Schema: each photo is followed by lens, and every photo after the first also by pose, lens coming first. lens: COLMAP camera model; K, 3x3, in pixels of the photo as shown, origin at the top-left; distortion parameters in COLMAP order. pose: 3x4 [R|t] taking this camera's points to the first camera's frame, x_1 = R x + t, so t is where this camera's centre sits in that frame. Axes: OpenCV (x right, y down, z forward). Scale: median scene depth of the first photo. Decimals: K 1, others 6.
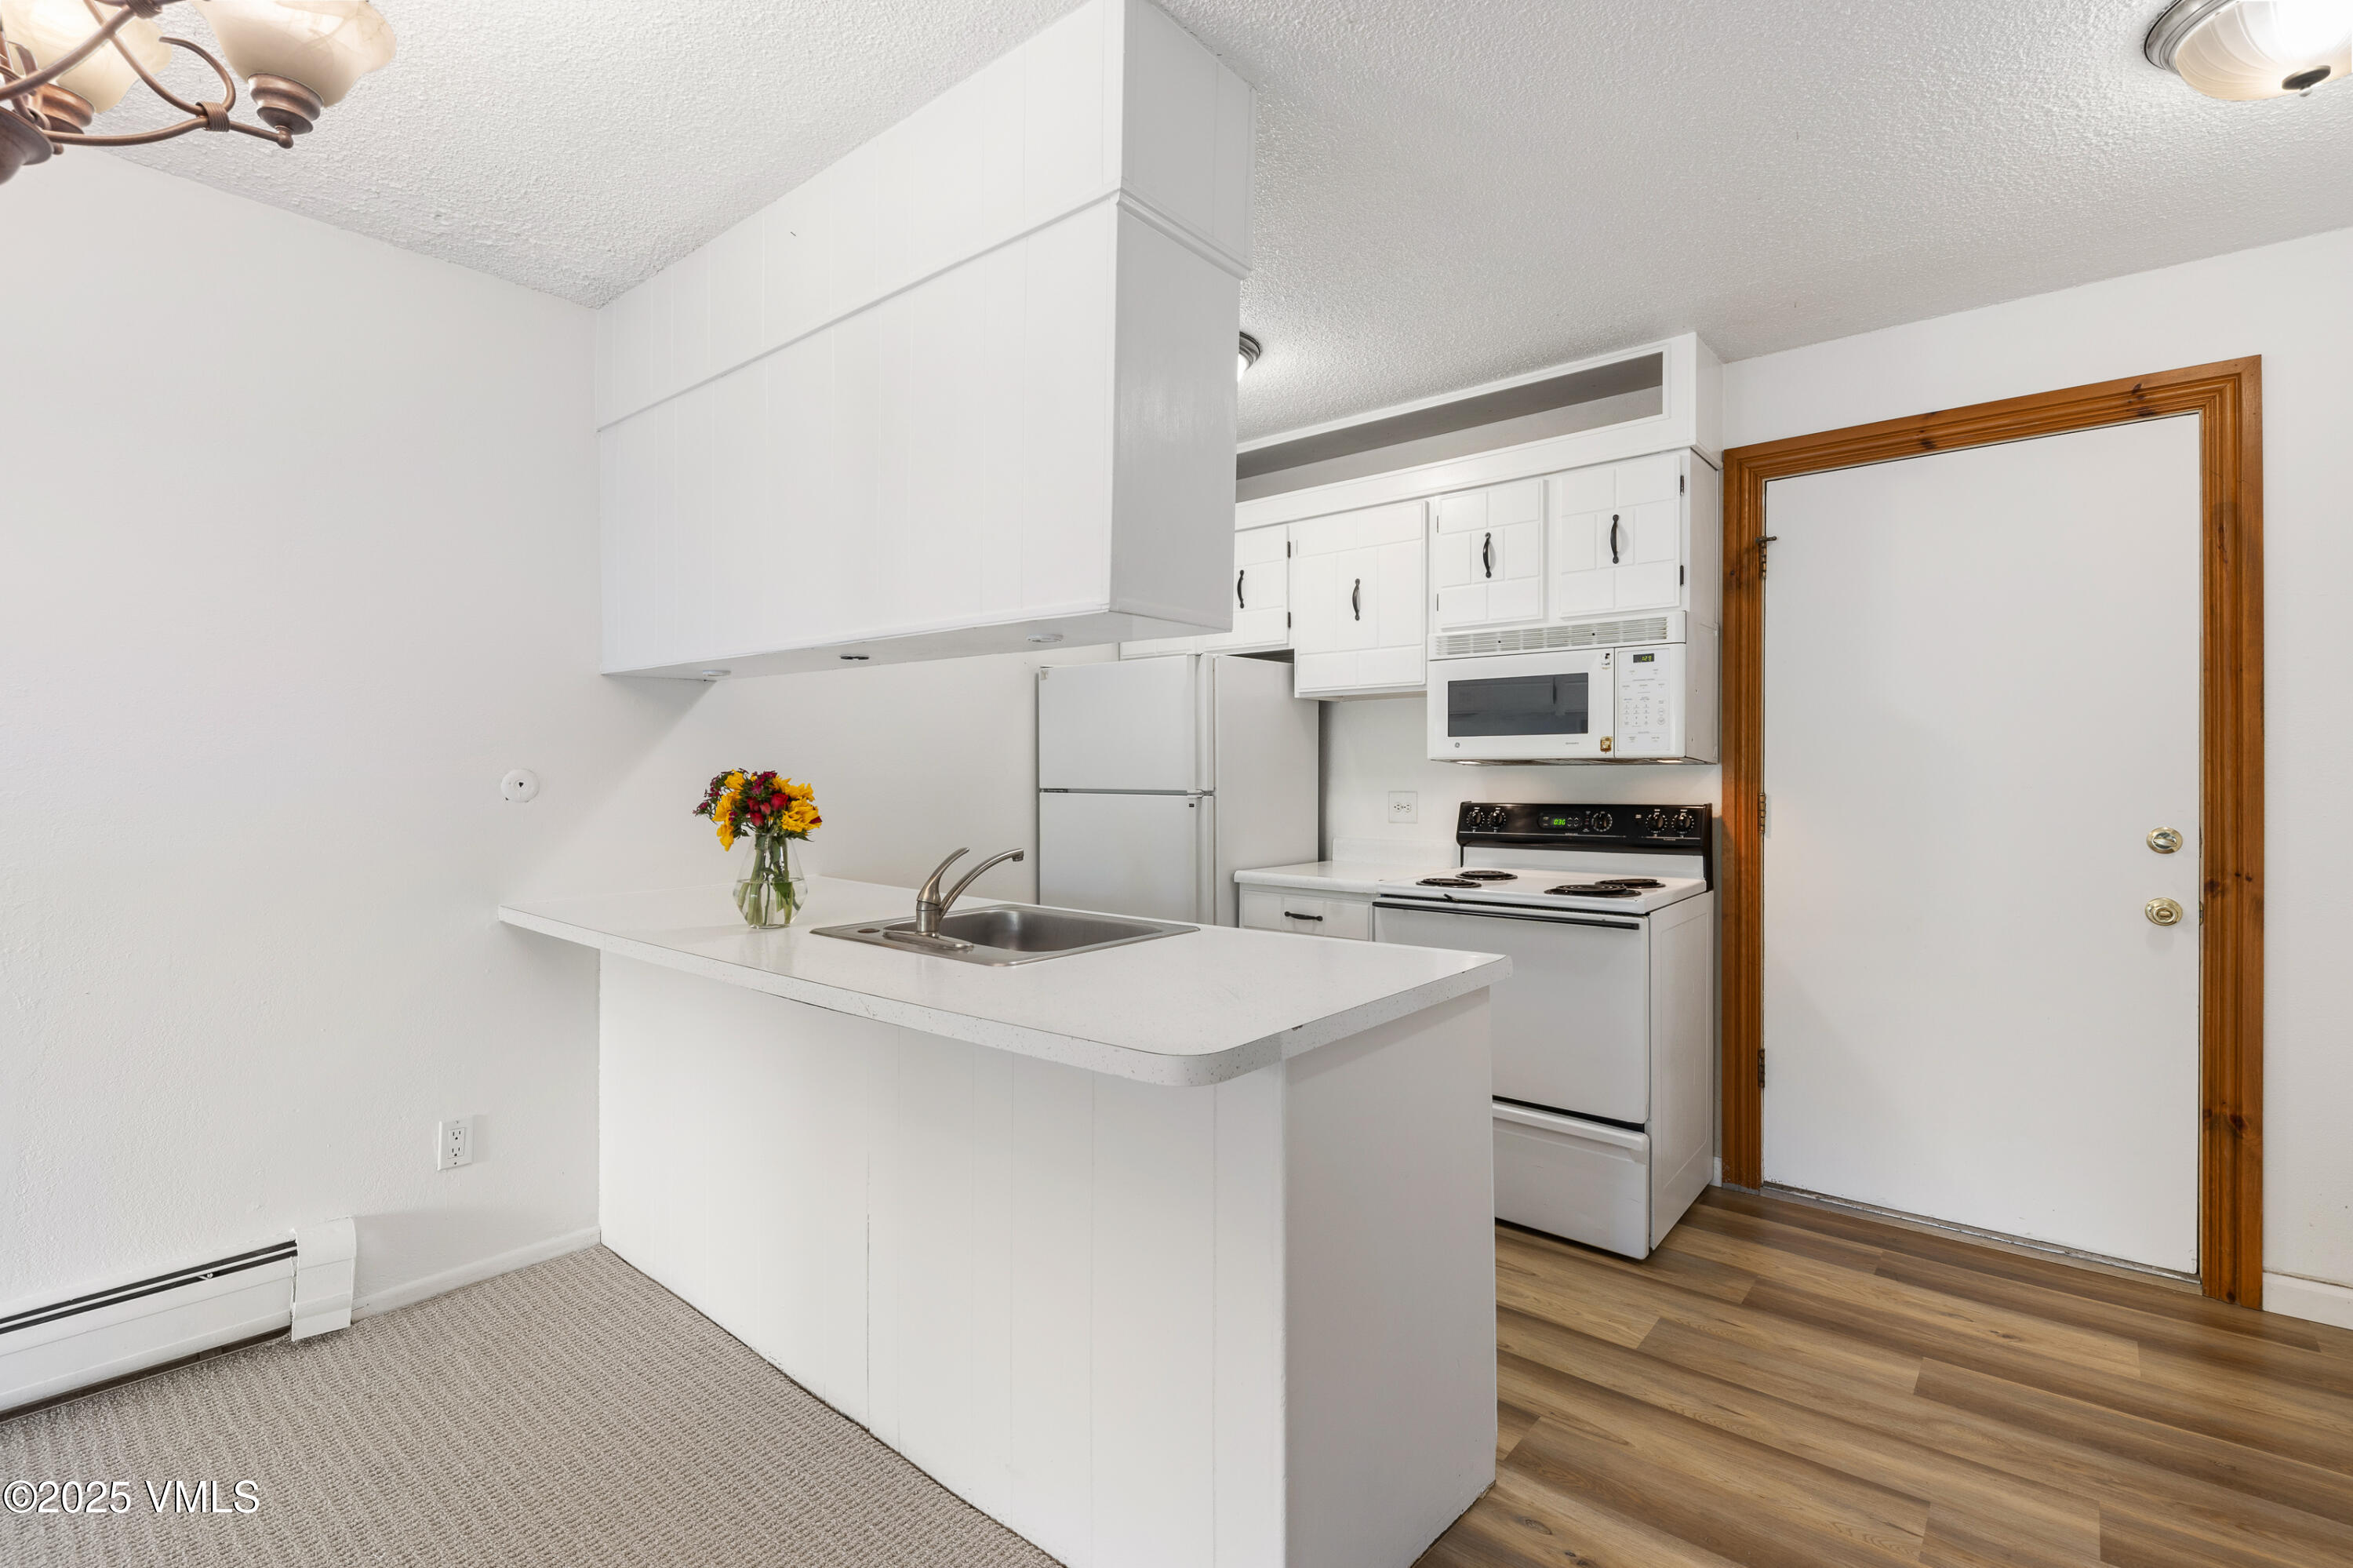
lens RADIAL K [[1077.5, 0, 1176.5], [0, 1077.5, 784.0], [0, 0, 1]] dist [0.003565, -0.000590]
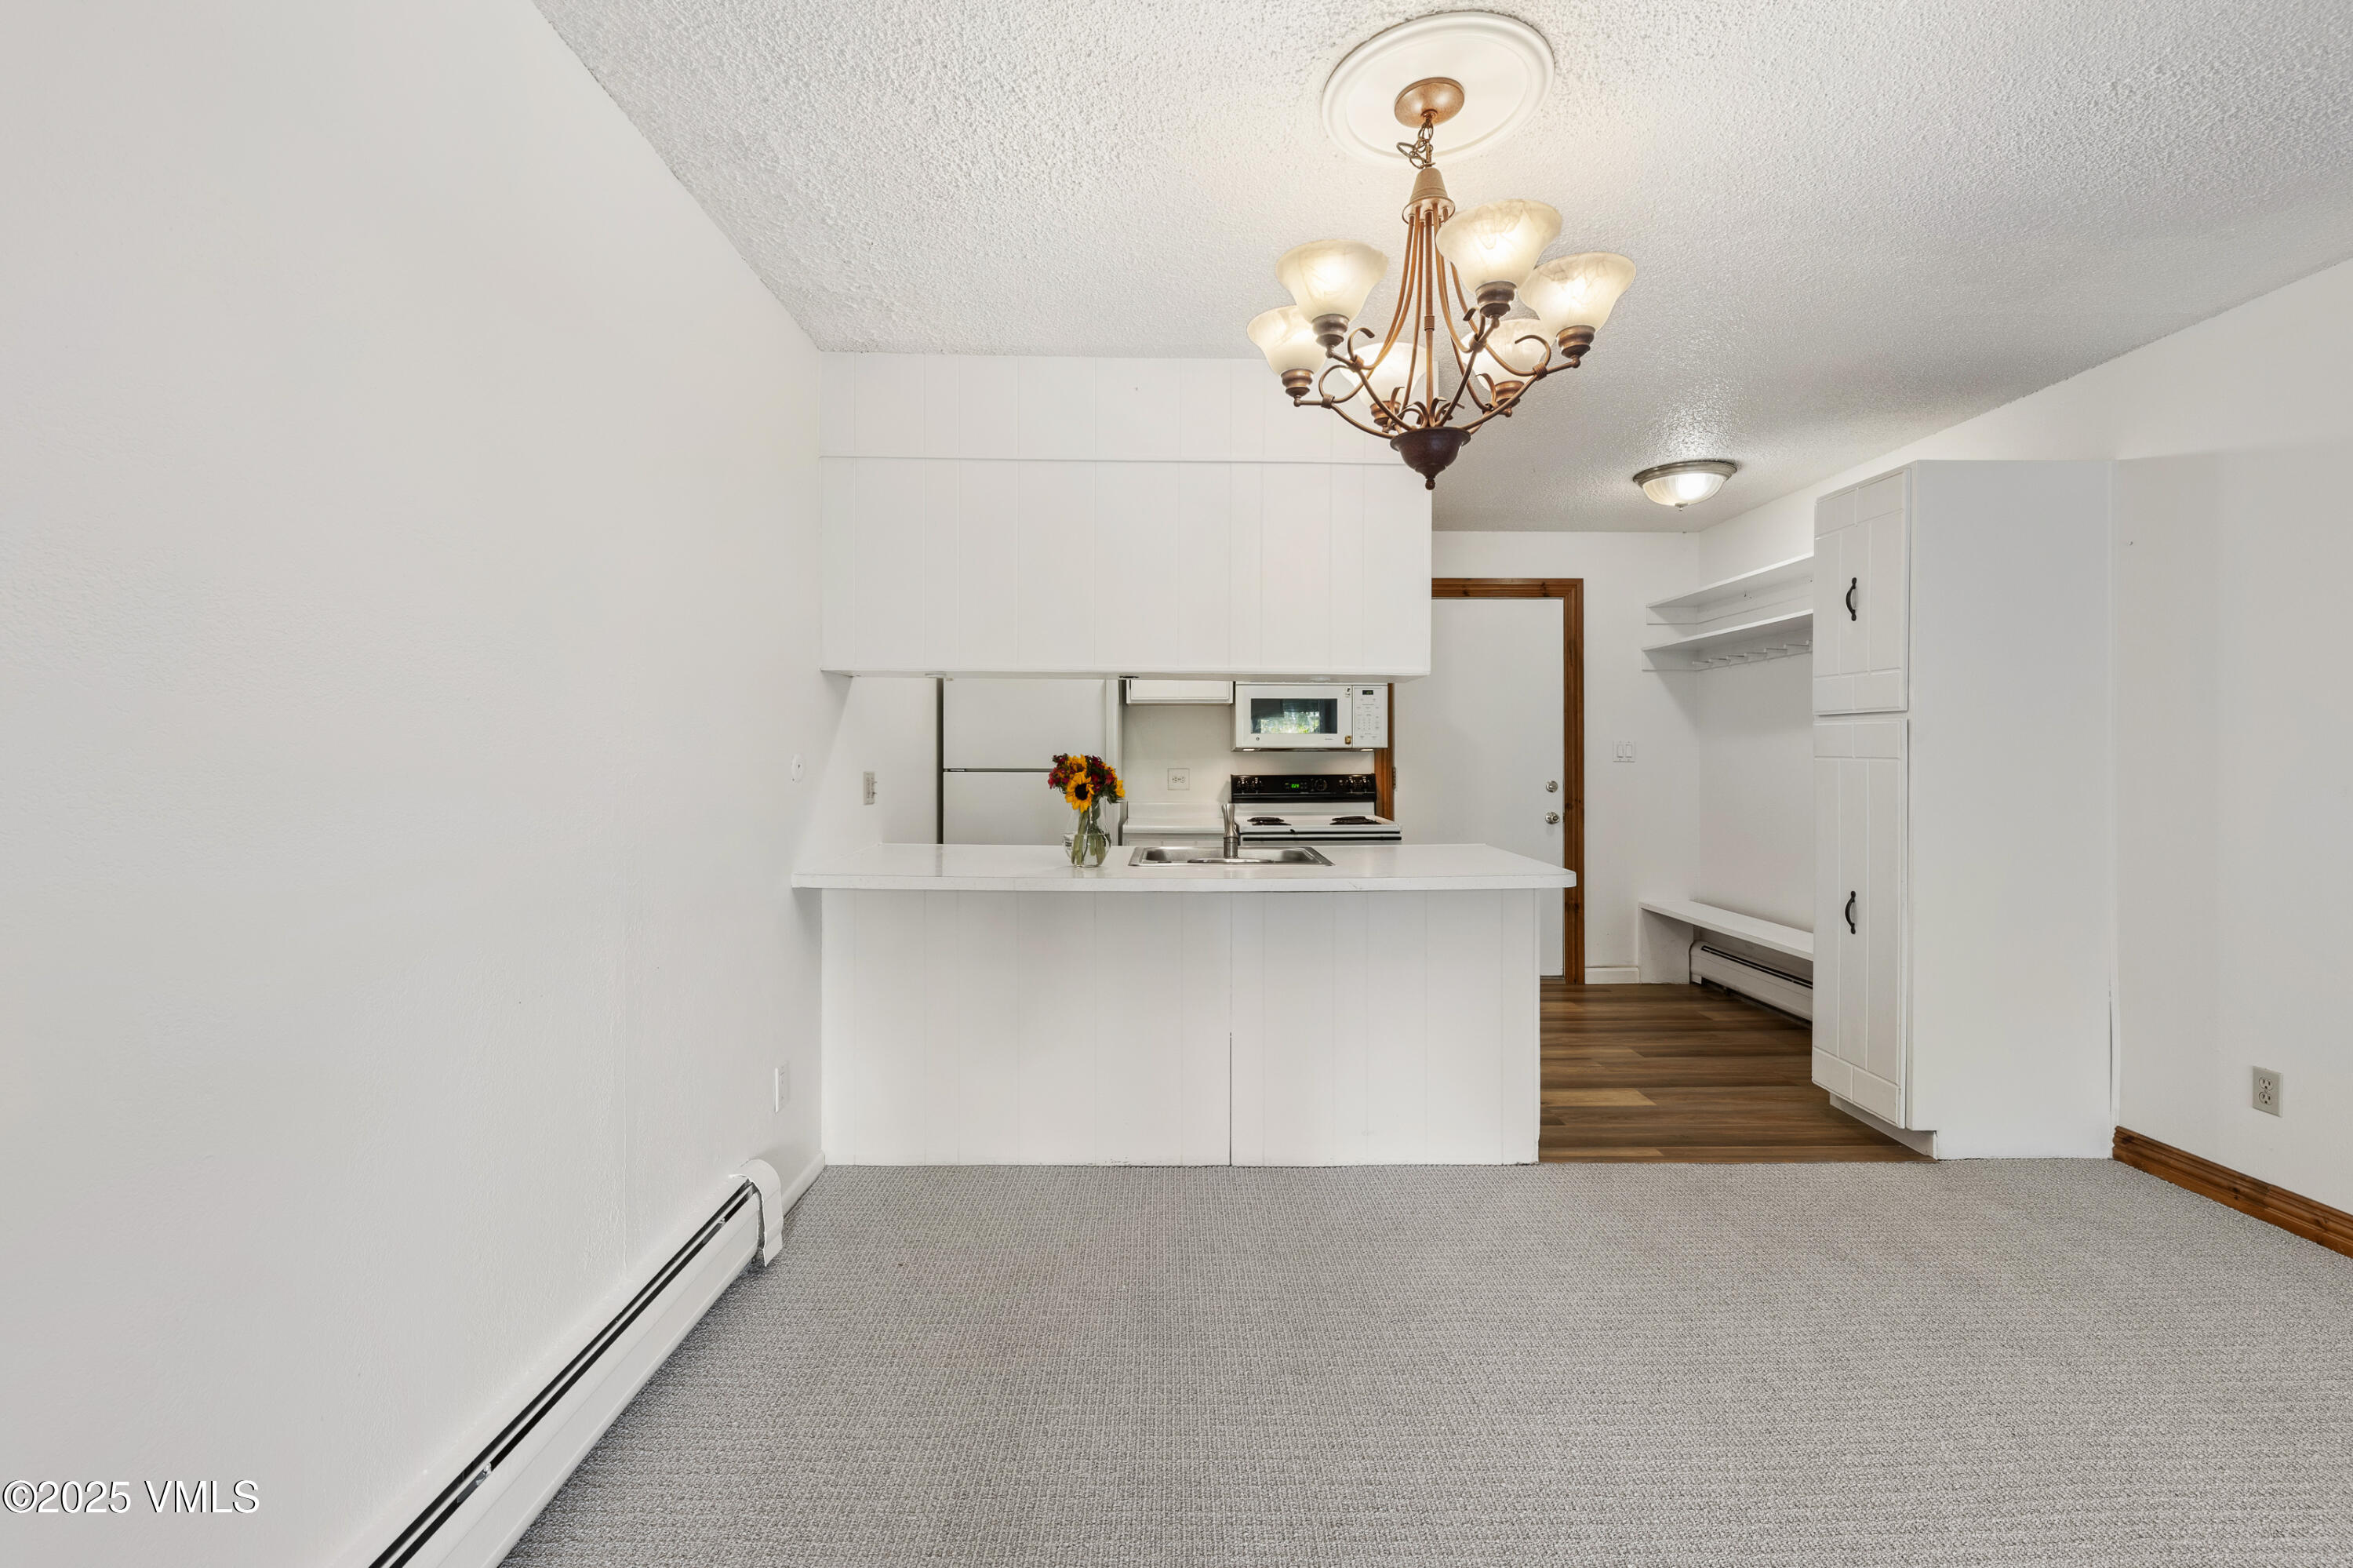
lens RADIAL K [[994.5, 0, 1182.6], [0, 994.5, 758.8], [0, 0, 1]] dist [0.018770, -0.010066]
pose [[0.747557, -0.002523, 0.664193, -0.878171], [0.006433, 0.999973, -0.003442, -0.002400], [-0.664167, 0.006846, 0.747553, -0.038458]]
